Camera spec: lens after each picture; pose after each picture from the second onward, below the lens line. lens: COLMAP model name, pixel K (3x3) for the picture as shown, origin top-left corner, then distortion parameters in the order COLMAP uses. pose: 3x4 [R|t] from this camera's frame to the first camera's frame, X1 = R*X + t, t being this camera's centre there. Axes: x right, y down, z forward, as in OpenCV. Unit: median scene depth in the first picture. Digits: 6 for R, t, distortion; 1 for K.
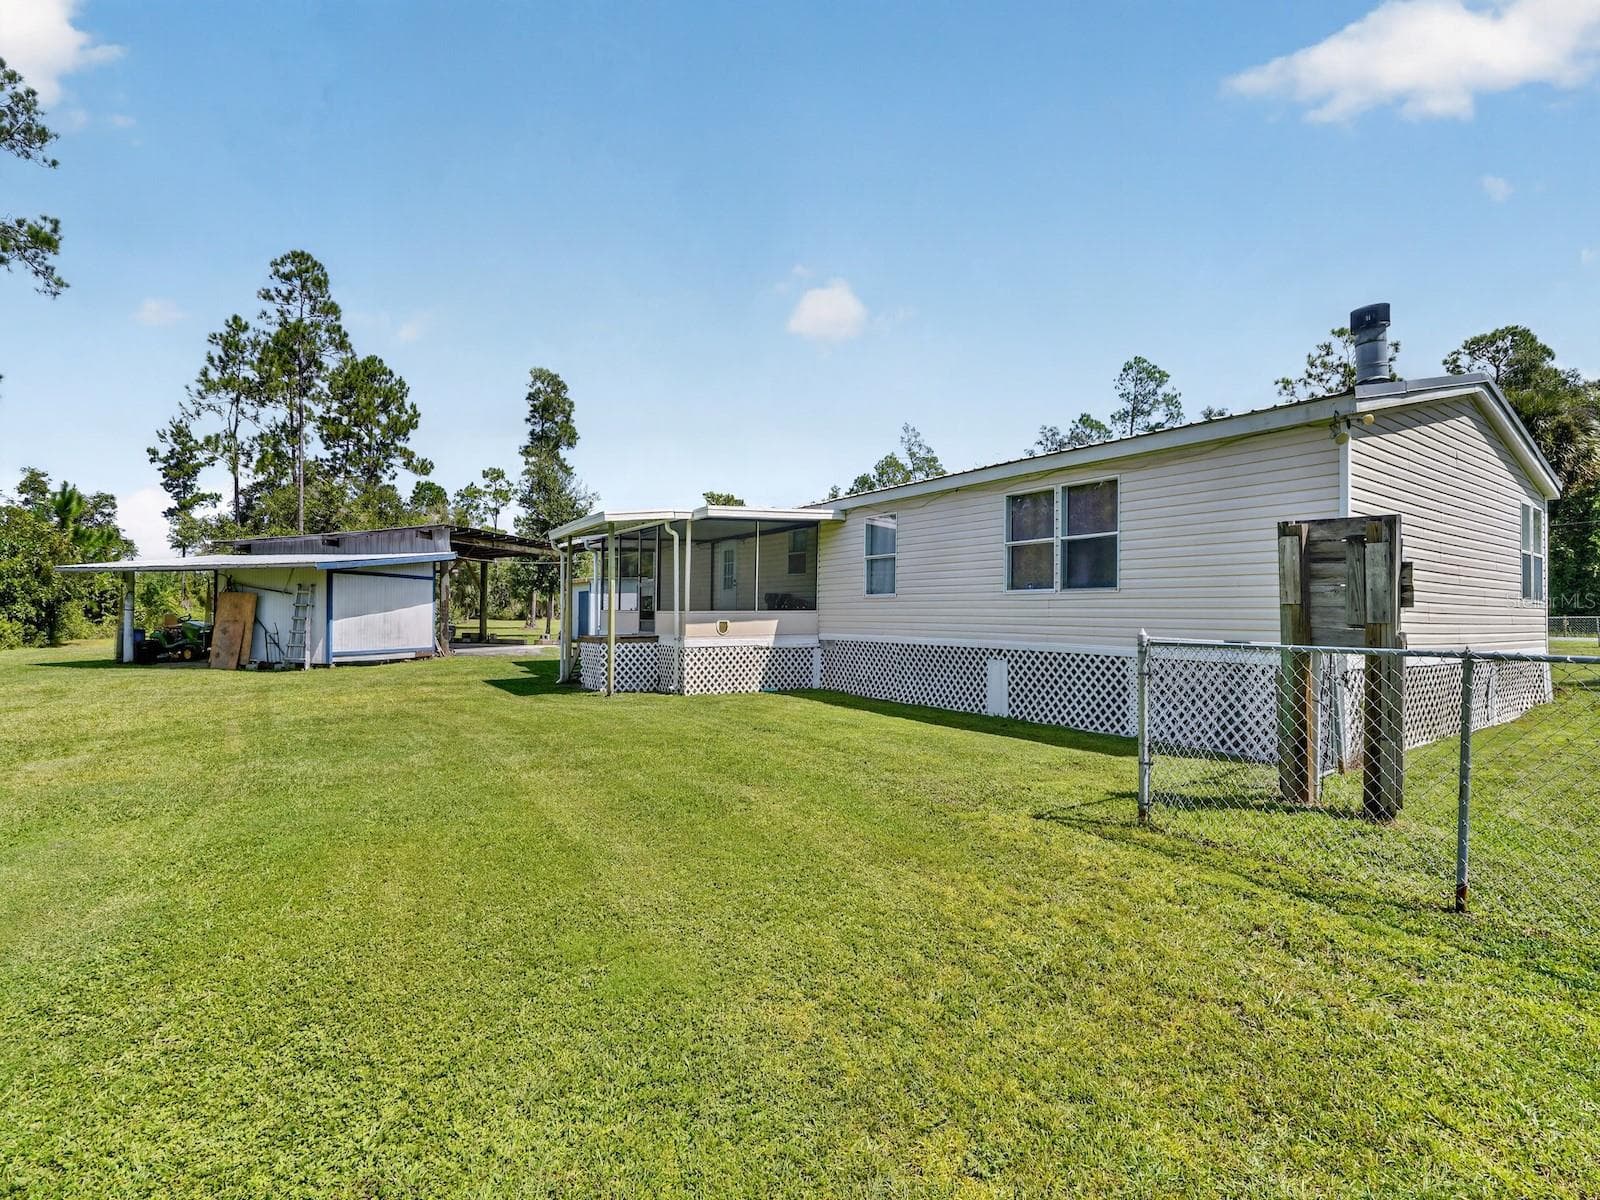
lens RADIAL K [[717.7, 0, 794.5], [0, 717.7, 596.4], [0, 0, 1]] dist [-0.004232, -0.000528]
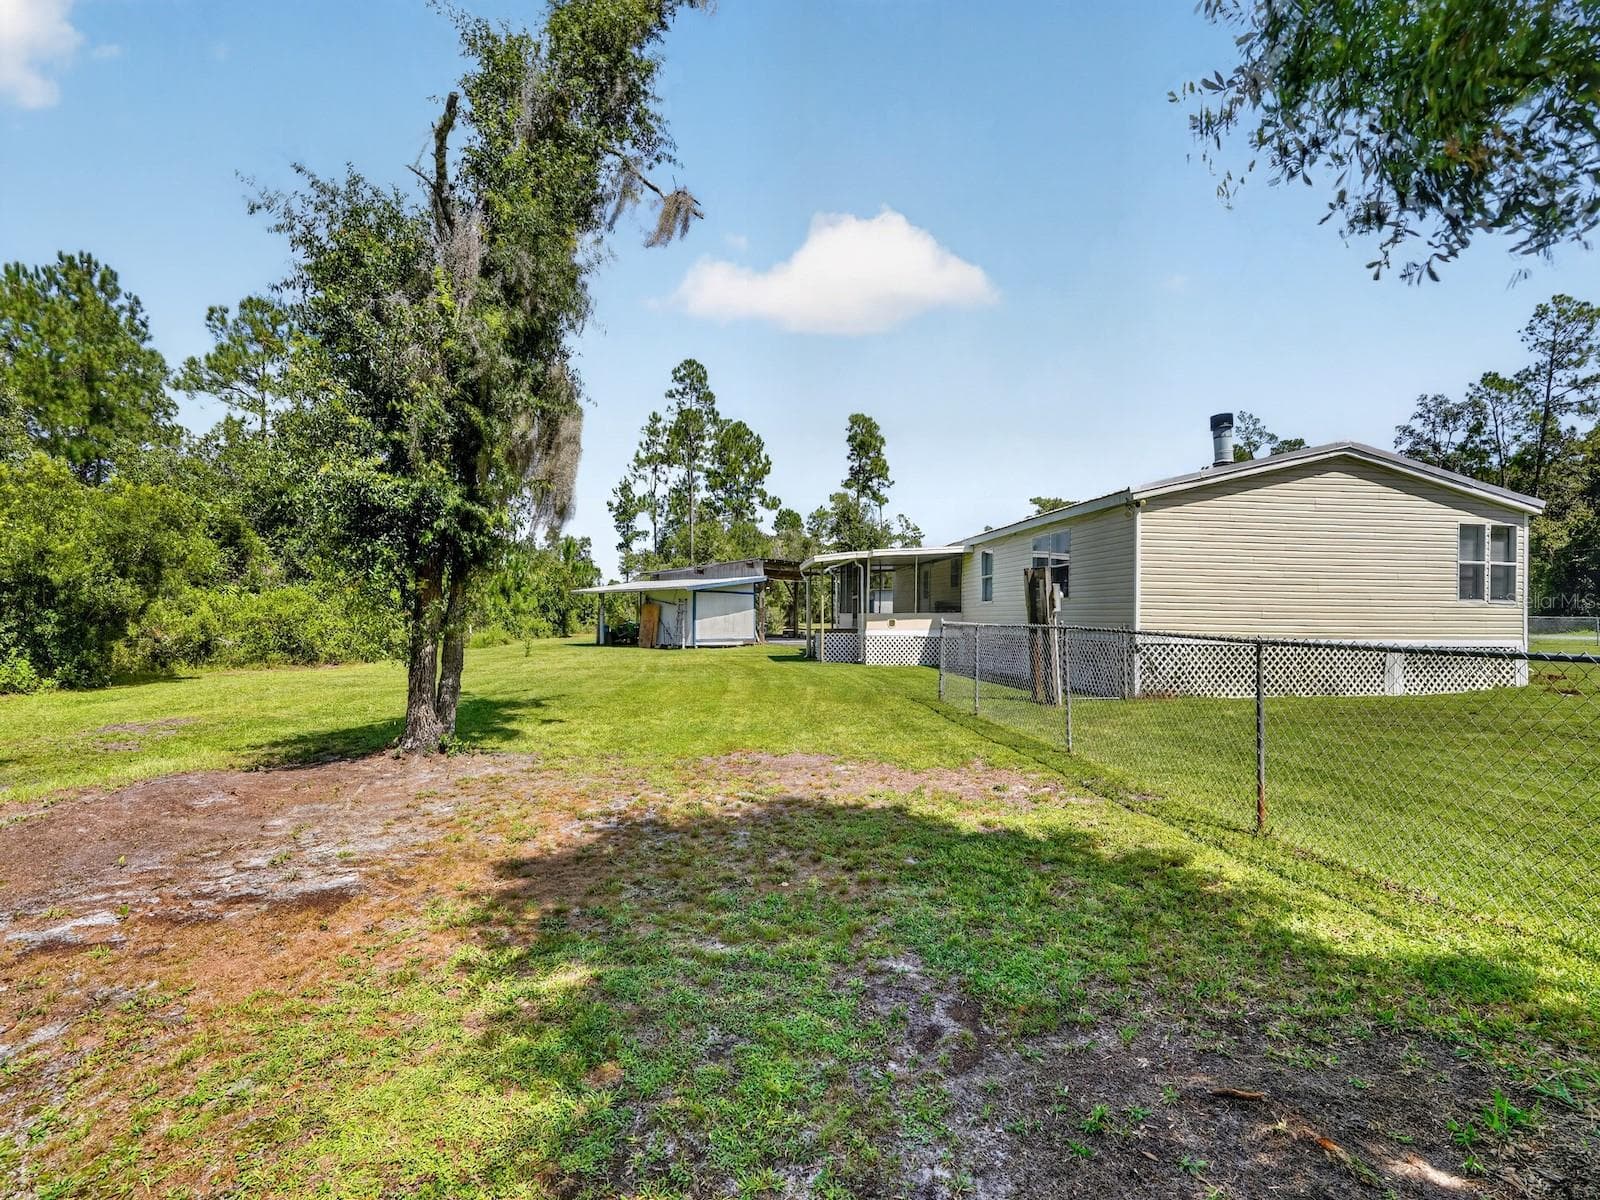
lens RADIAL K [[717.7, 0, 798.9], [0, 717.7, 604.4], [0, 0, 1]] dist [-0.004232, -0.000528]
pose [[0.889614, -0.009738, -0.456609, 0.142410], [0.011616, 0.999932, 0.001307, -0.001417], [0.456565, -0.006467, 0.889667, -0.162705]]
